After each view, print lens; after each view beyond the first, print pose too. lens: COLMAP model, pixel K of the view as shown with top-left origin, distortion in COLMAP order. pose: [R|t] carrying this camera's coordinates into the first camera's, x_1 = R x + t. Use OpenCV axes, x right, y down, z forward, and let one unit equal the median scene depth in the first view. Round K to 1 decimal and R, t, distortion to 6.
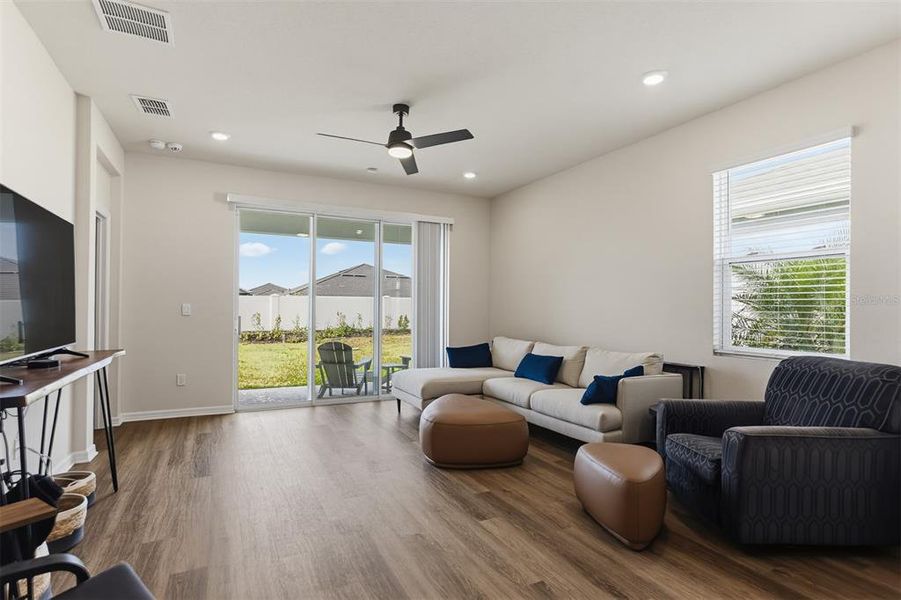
lens RADIAL K [[463.1, 0, 424.9], [0, 463.1, 291.0], [0, 0, 1]] dist [0.001477, 0.000513]
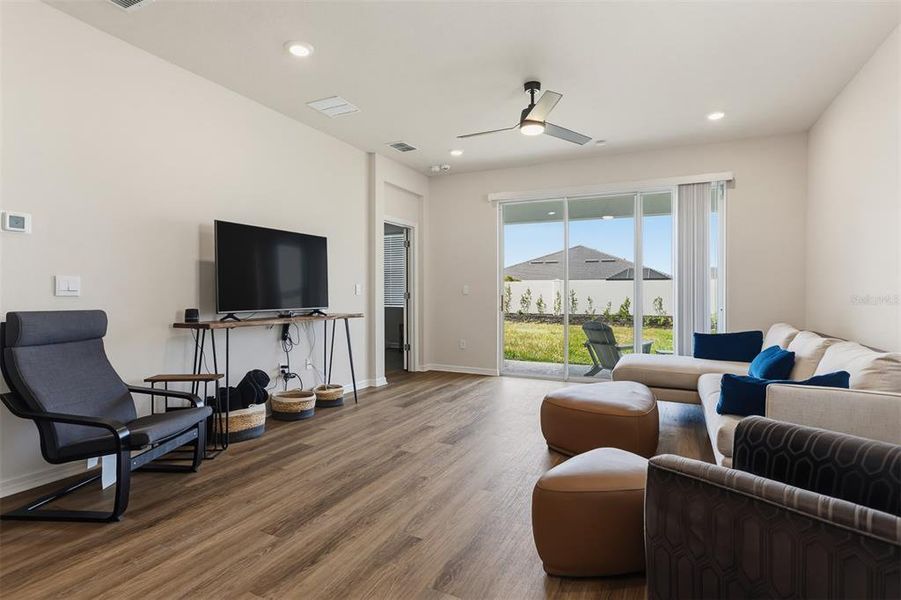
lens RADIAL K [[448.9, 0, 445.7], [0, 448.9, 295.7], [0, 0, 1]] dist [-0.002247, 0.000004]
pose [[0.626843, -0.000637, -0.779146, 0.406404], [0.031399, 0.999208, 0.024445, 0.021589], [0.778513, -0.039788, 0.626366, 0.162089]]
